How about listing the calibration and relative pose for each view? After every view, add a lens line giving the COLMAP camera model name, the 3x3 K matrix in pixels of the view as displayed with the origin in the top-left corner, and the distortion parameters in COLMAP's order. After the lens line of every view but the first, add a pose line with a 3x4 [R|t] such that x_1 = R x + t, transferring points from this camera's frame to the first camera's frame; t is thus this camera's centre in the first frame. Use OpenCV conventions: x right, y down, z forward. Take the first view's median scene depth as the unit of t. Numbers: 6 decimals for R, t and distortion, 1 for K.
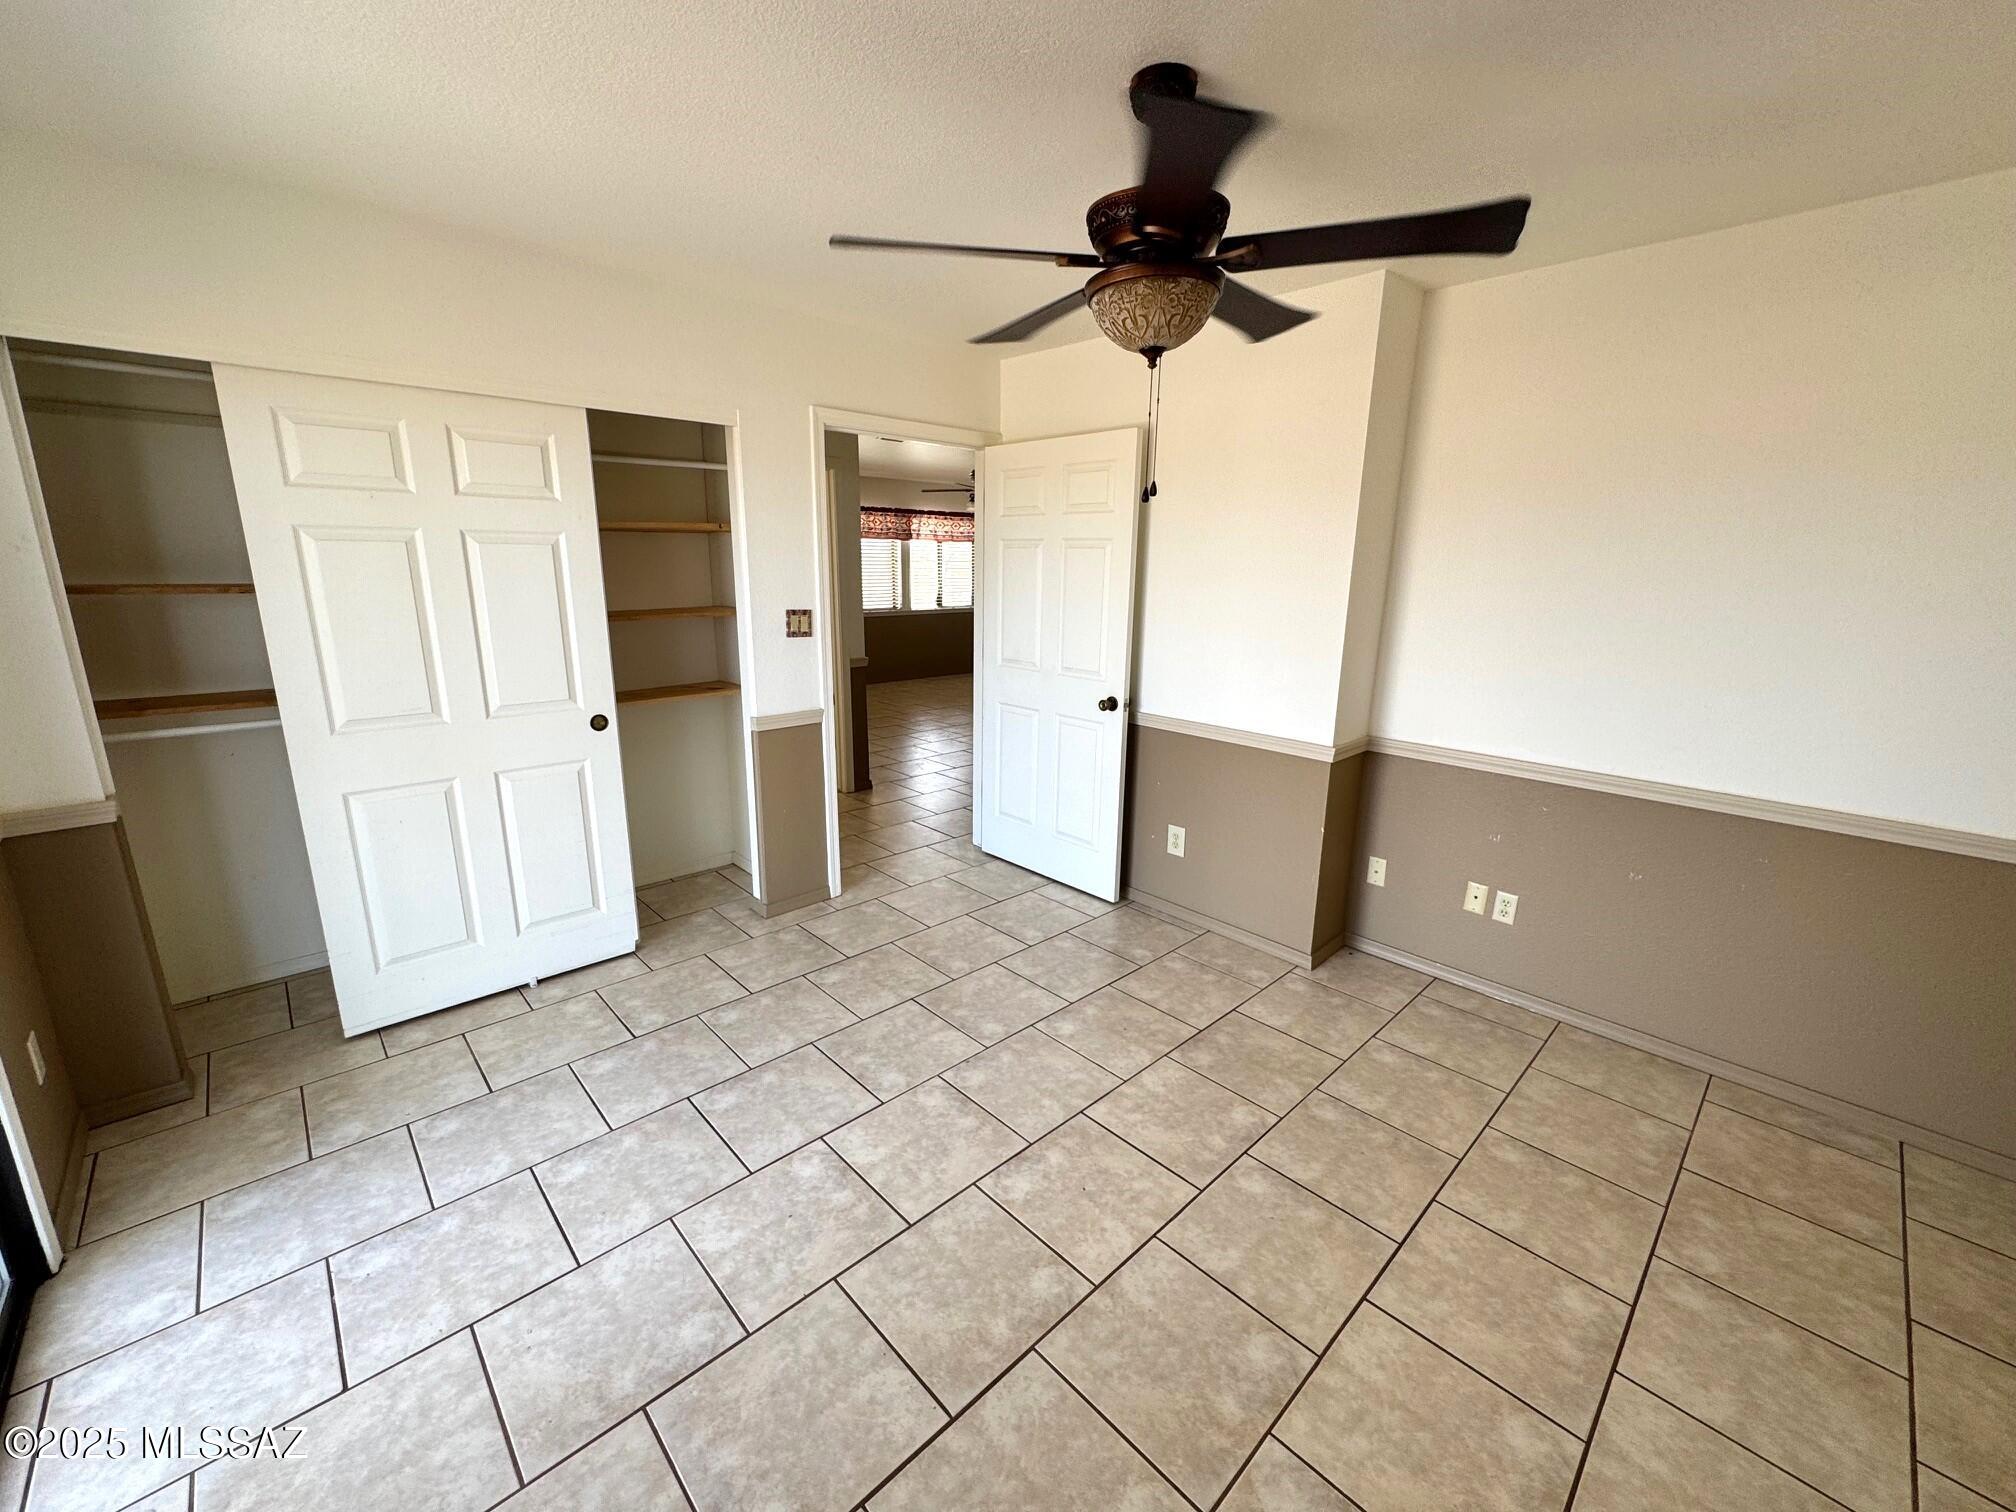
lens RADIAL K [[812.5, 0, 999.8], [0, 812.5, 758.6], [0, 0, 1]] dist [-0.001475, 0.000314]
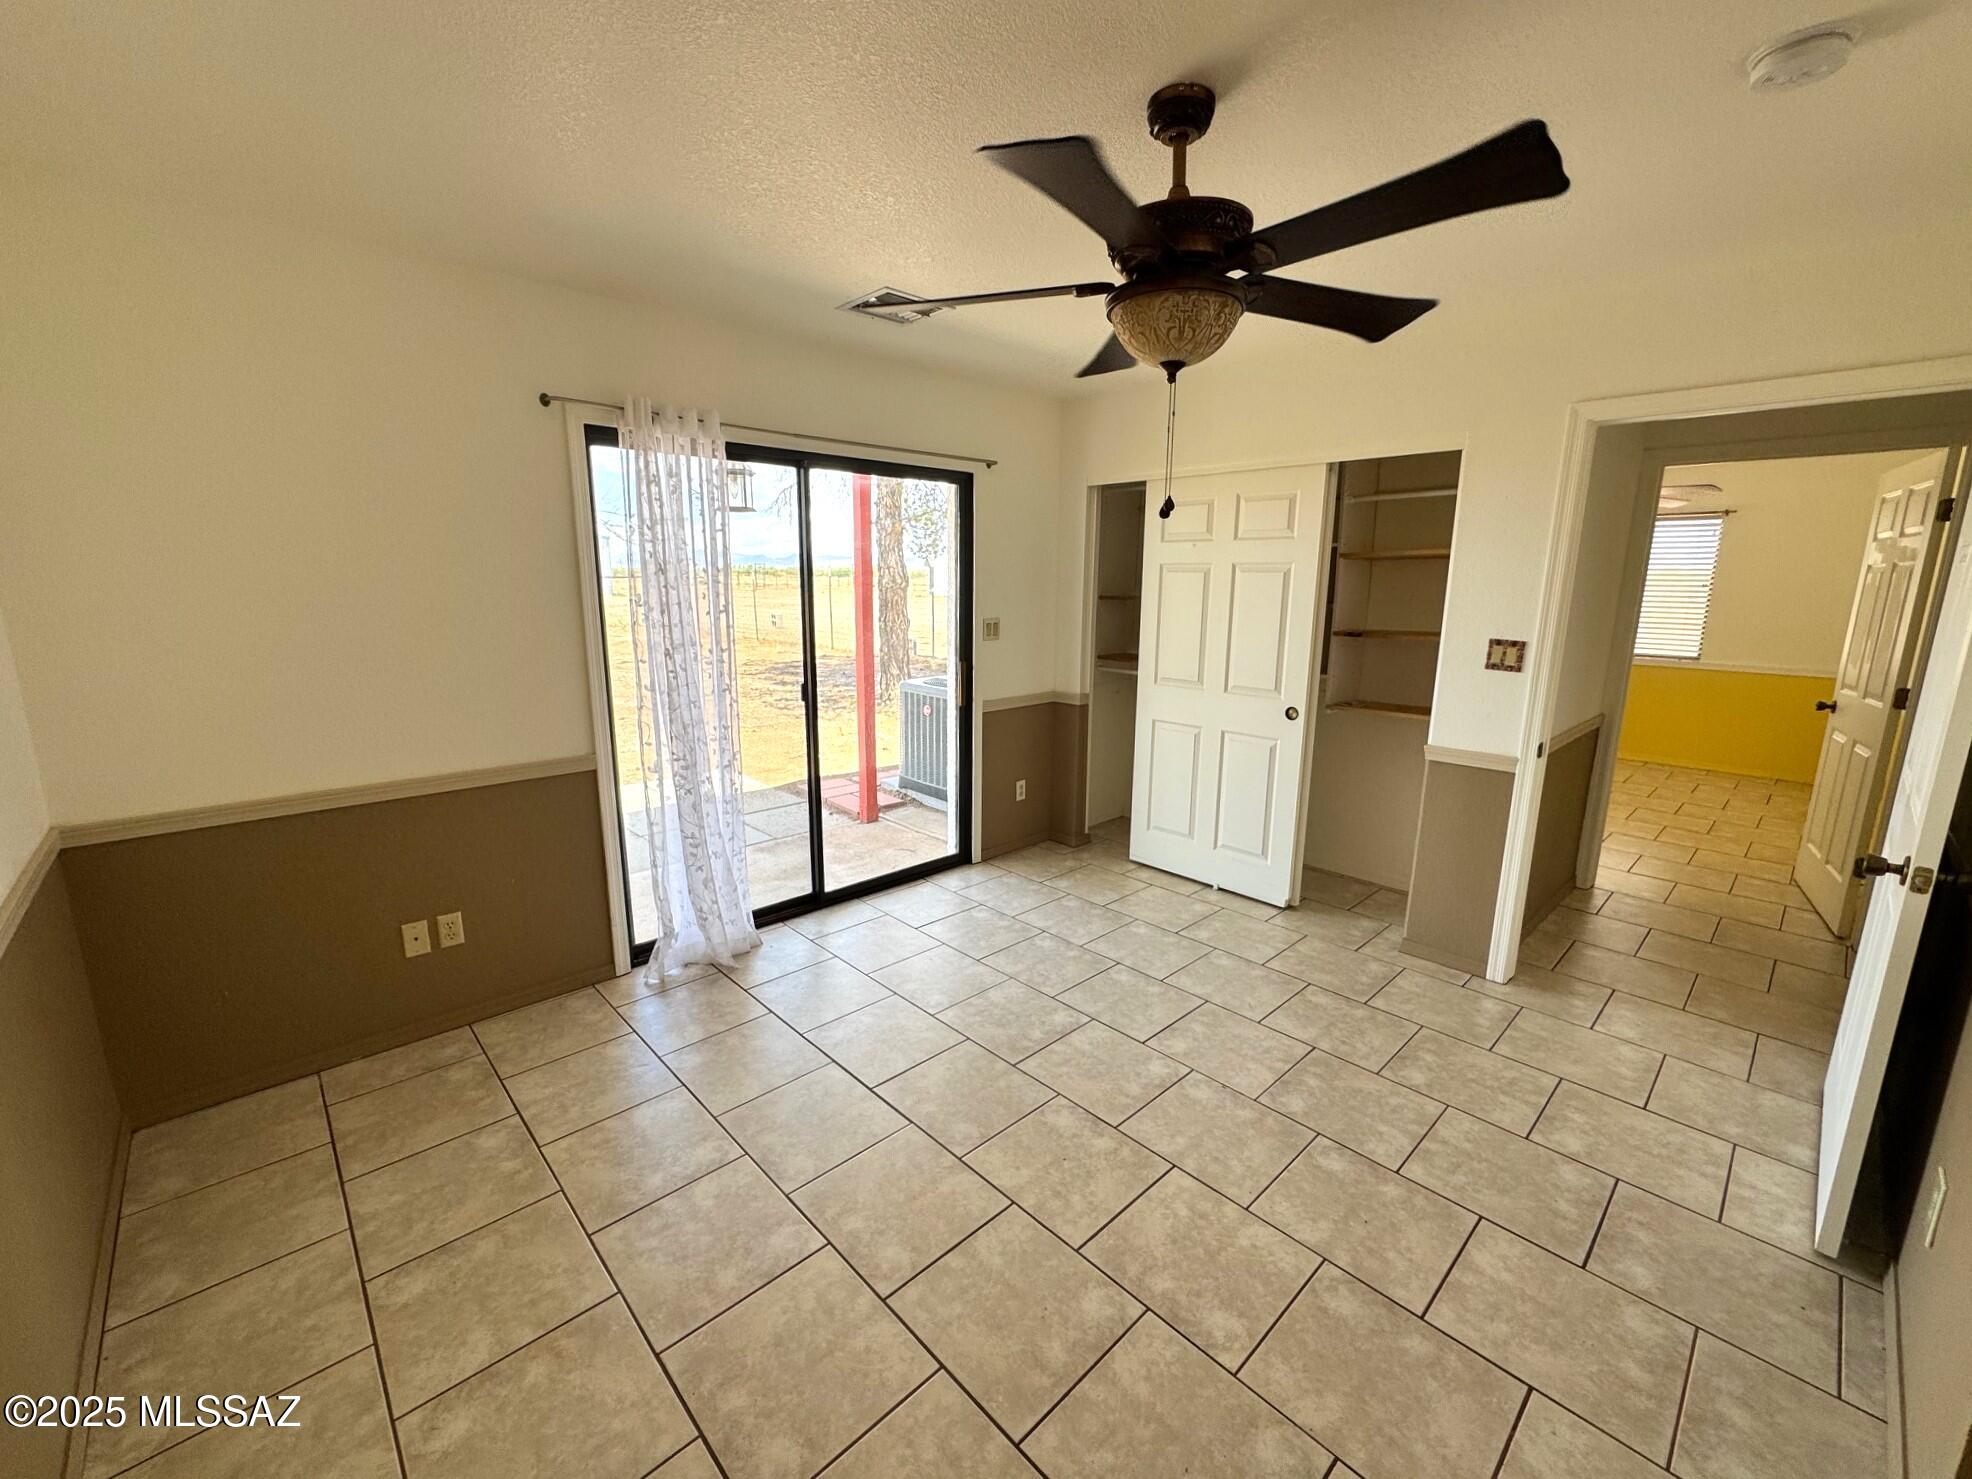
lens RADIAL K [[794.7, 0, 978.0], [0, 794.7, 742.0], [0, 0, 1]] dist [-0.001475, 0.000314]
pose [[-0.003305, 0.190587, -0.981665, 0.718398], [-0.244501, 0.951721, 0.185597, -0.112308], [0.969643, 0.240632, 0.043453, 0.497072]]
